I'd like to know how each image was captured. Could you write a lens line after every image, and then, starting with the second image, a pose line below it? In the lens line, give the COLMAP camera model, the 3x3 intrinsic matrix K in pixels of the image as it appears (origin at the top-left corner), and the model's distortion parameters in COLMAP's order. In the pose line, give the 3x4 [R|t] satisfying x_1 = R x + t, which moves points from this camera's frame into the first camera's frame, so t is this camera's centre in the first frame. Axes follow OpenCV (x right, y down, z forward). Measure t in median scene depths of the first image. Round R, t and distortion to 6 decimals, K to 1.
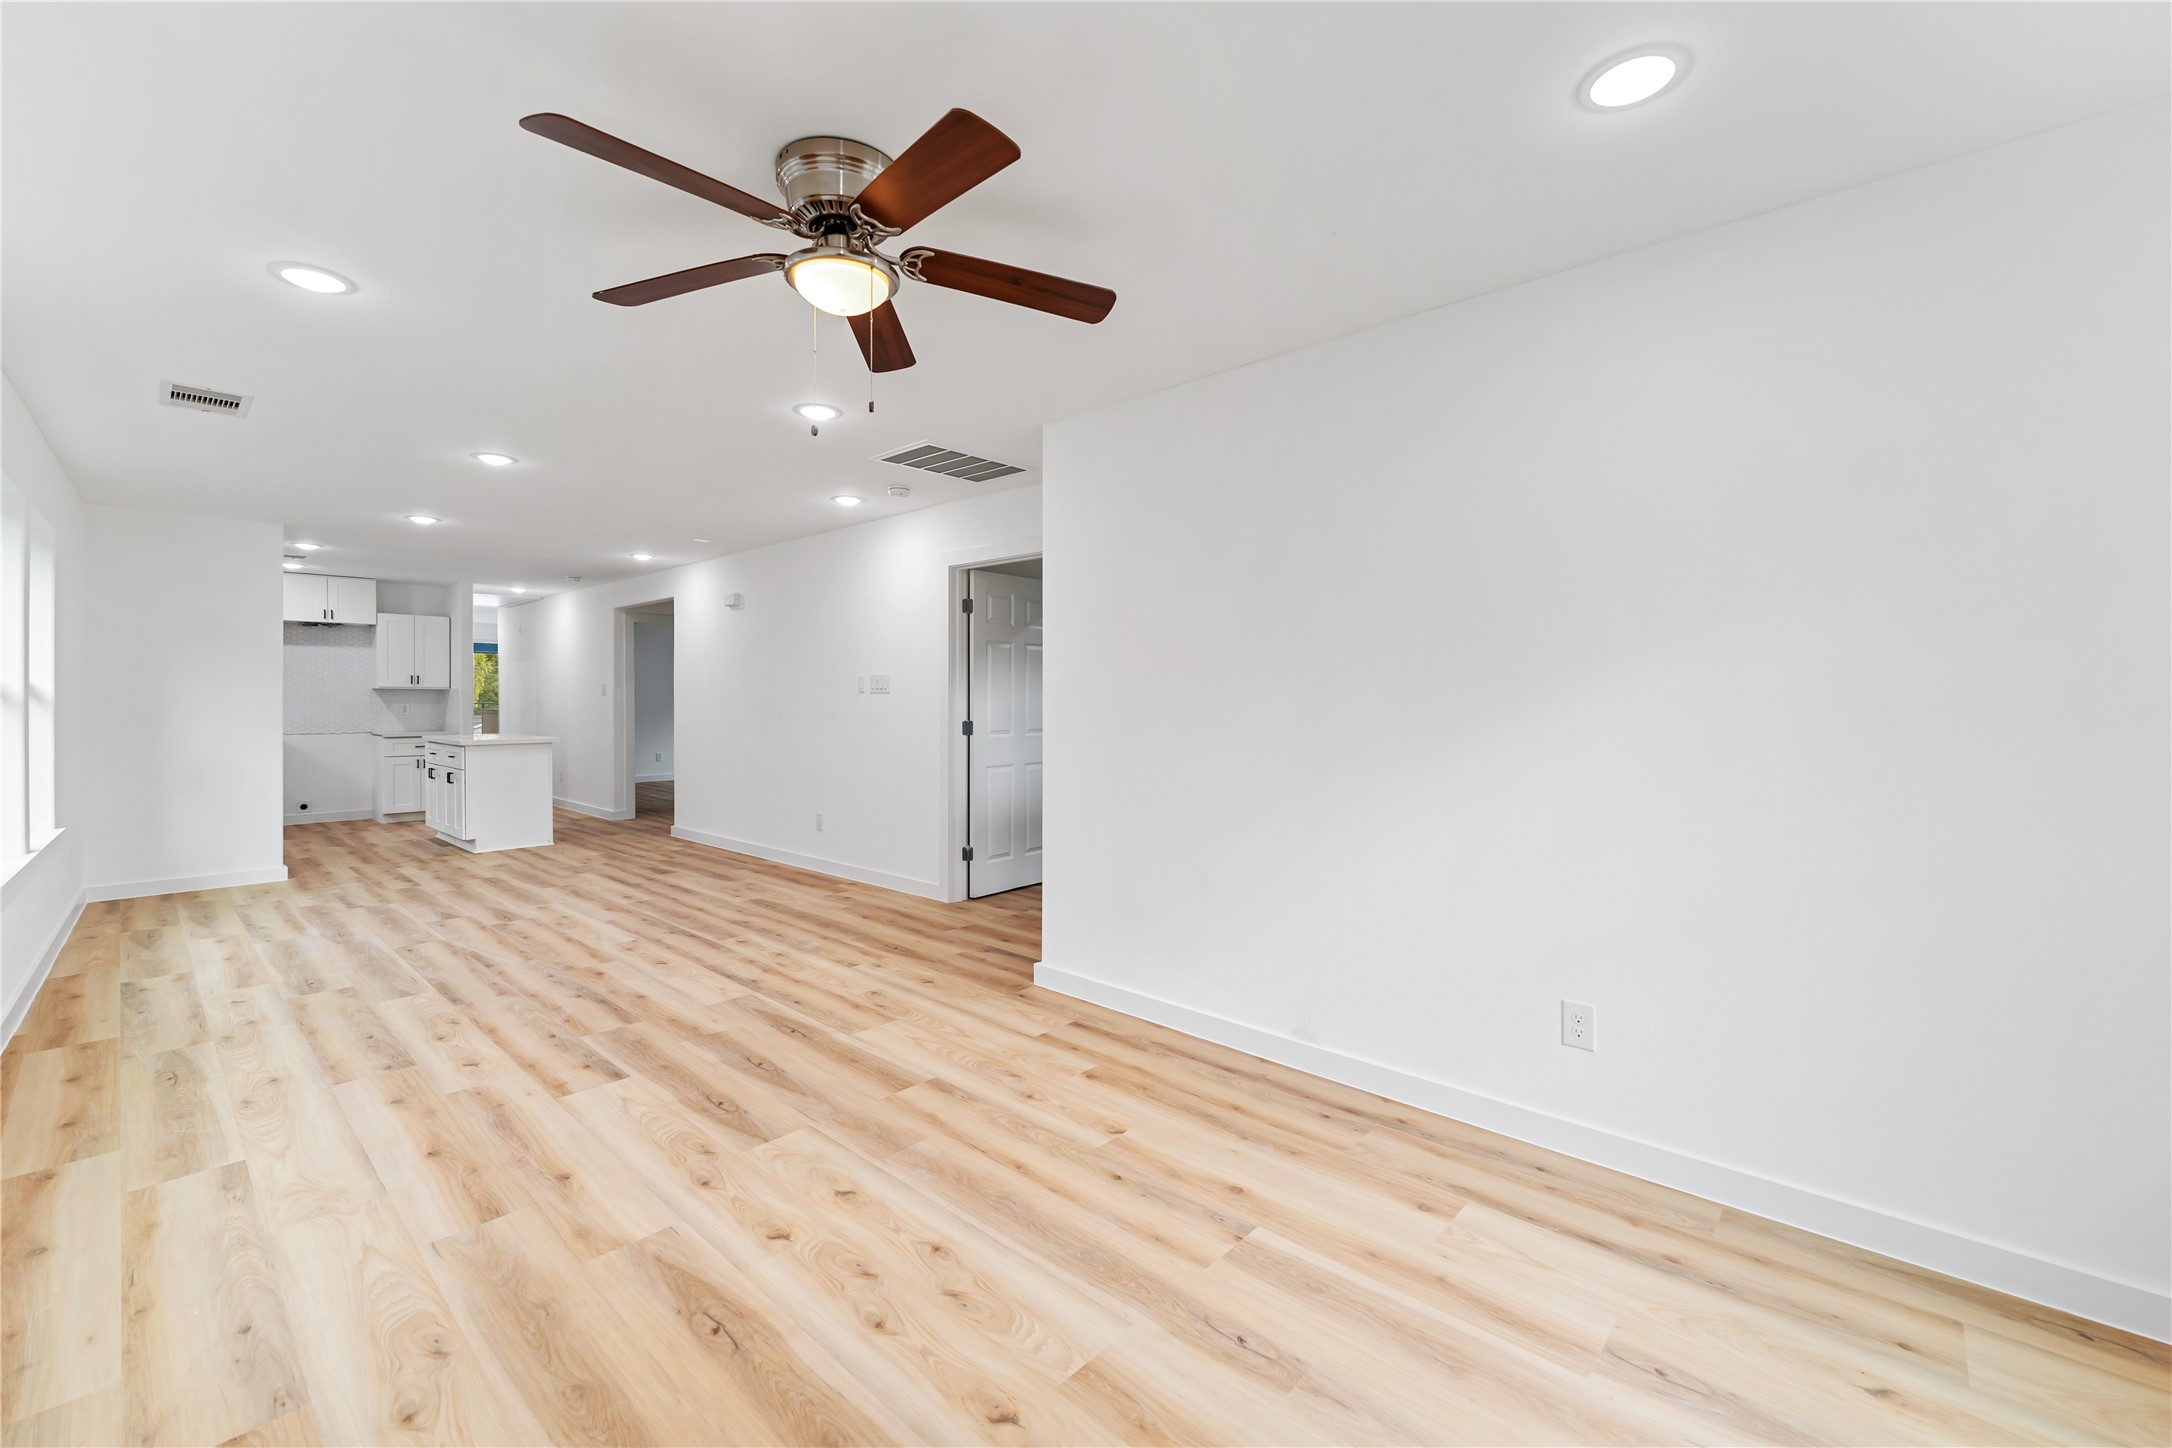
lens RADIAL K [[888.0, 0, 1082.5], [0, 888.0, 703.5], [0, 0, 1]] dist [-0.001612, -0.000760]
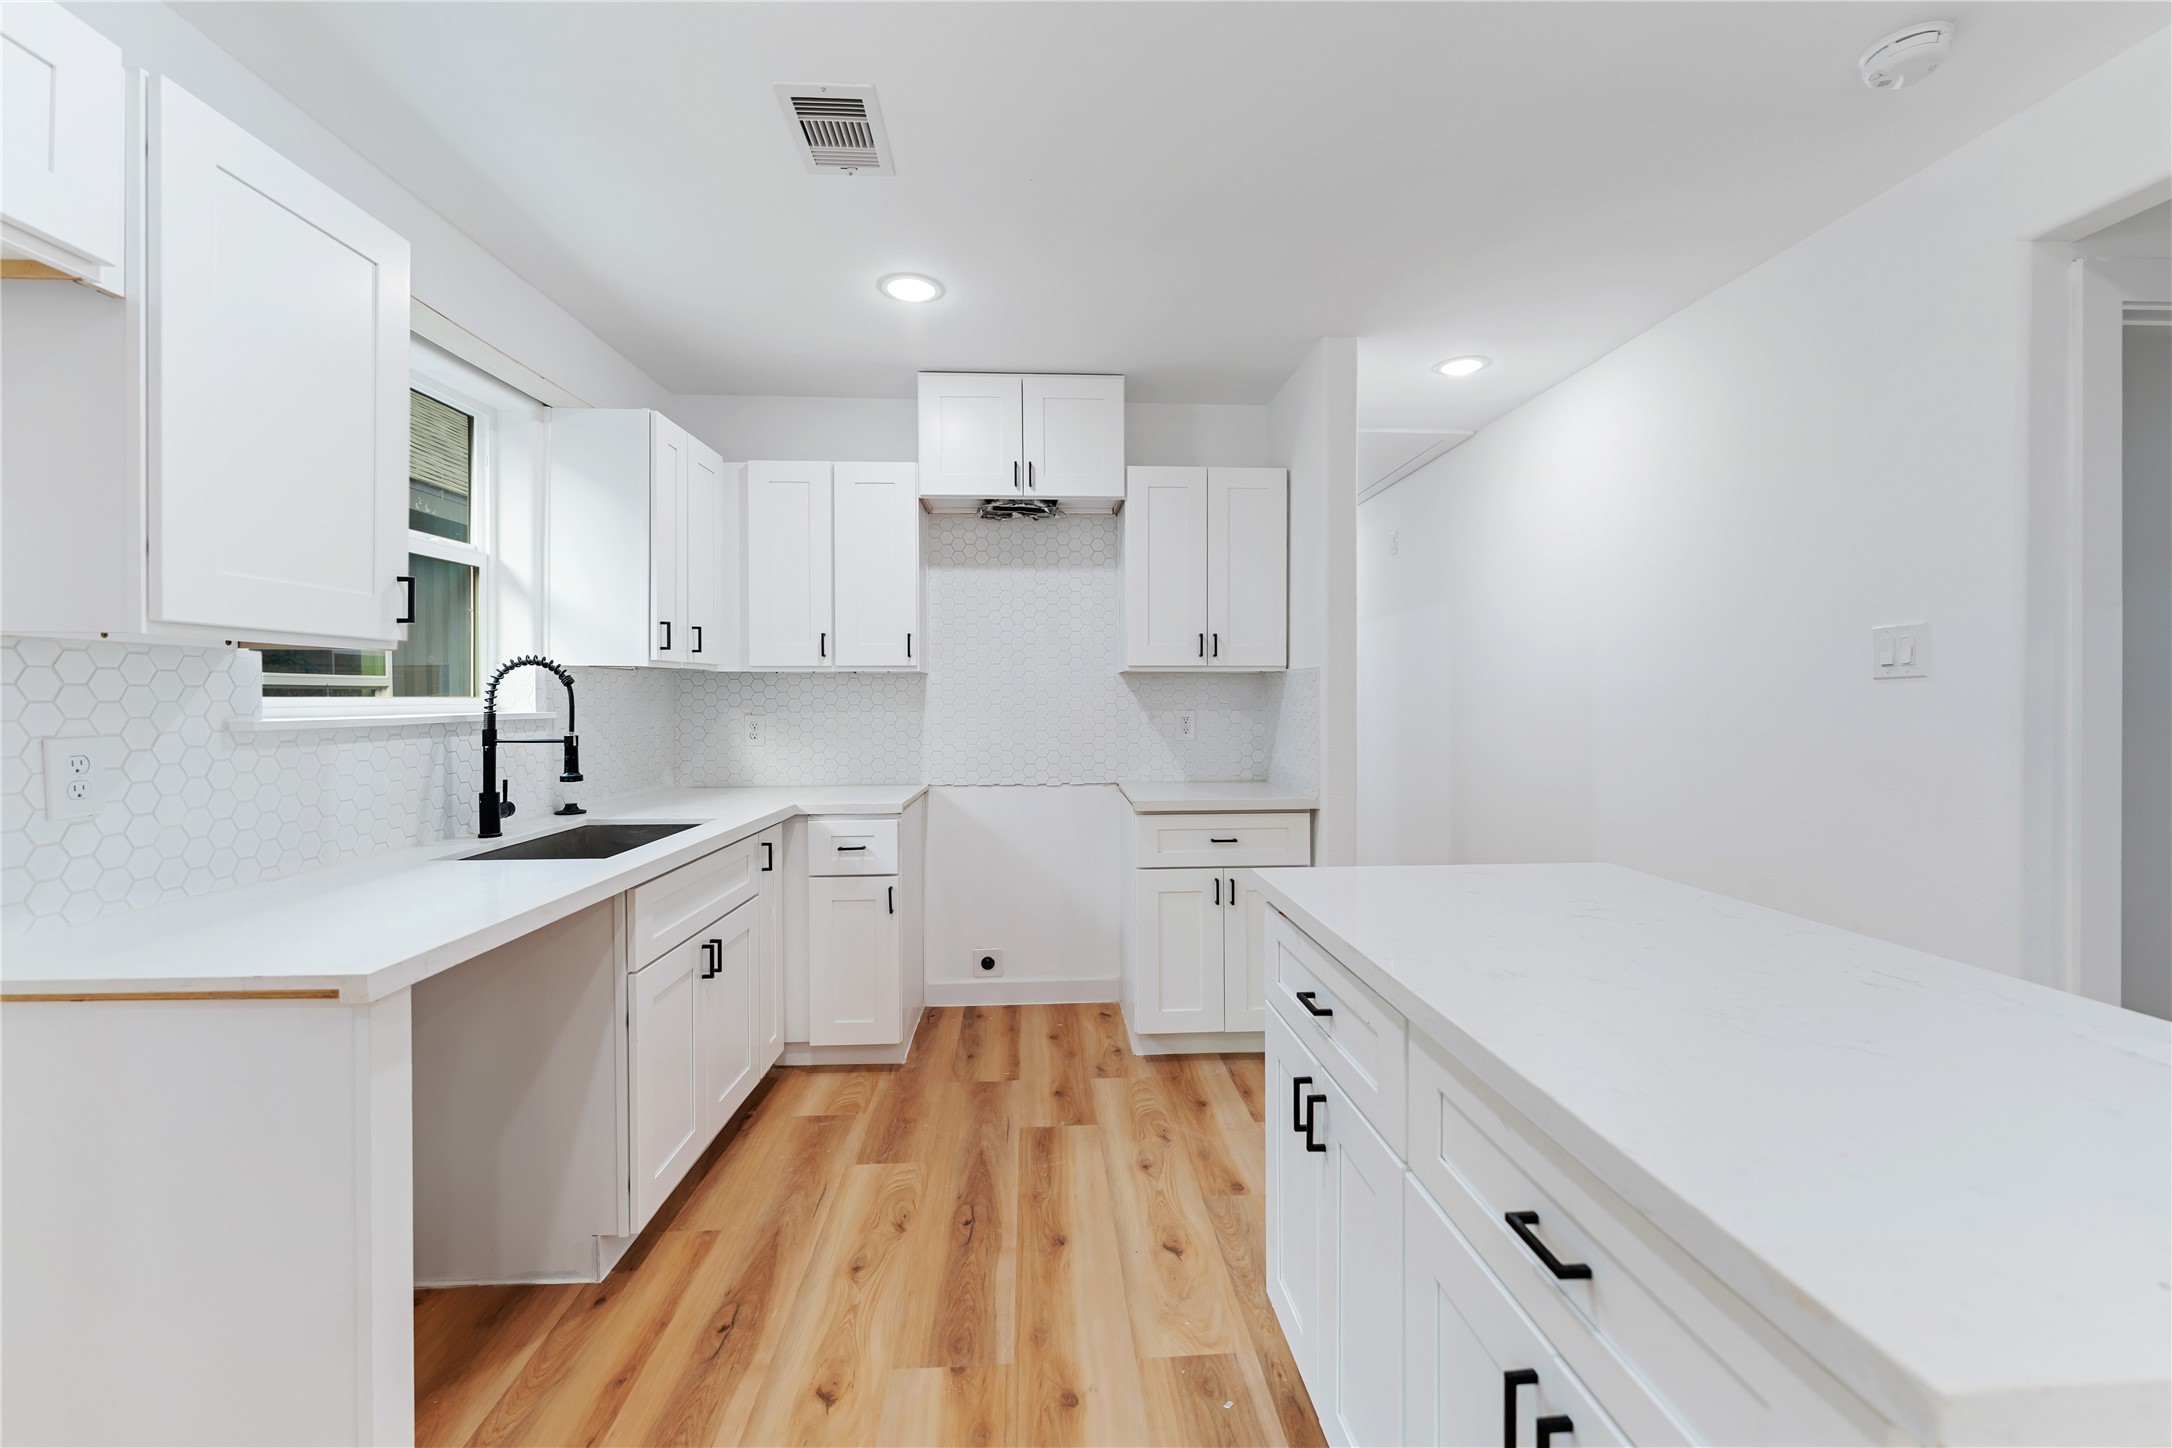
lens RADIAL K [[888.0, 0, 1082.5], [0, 888.0, 703.5], [0, 0, 1]] dist [-0.001612, -0.000760]
pose [[0.723359, -0.000722, -0.690471, -0.717627], [0.000269, 1.000000, -0.000763, -0.003327], [0.690472, 0.000366, 0.723359, 0.933383]]
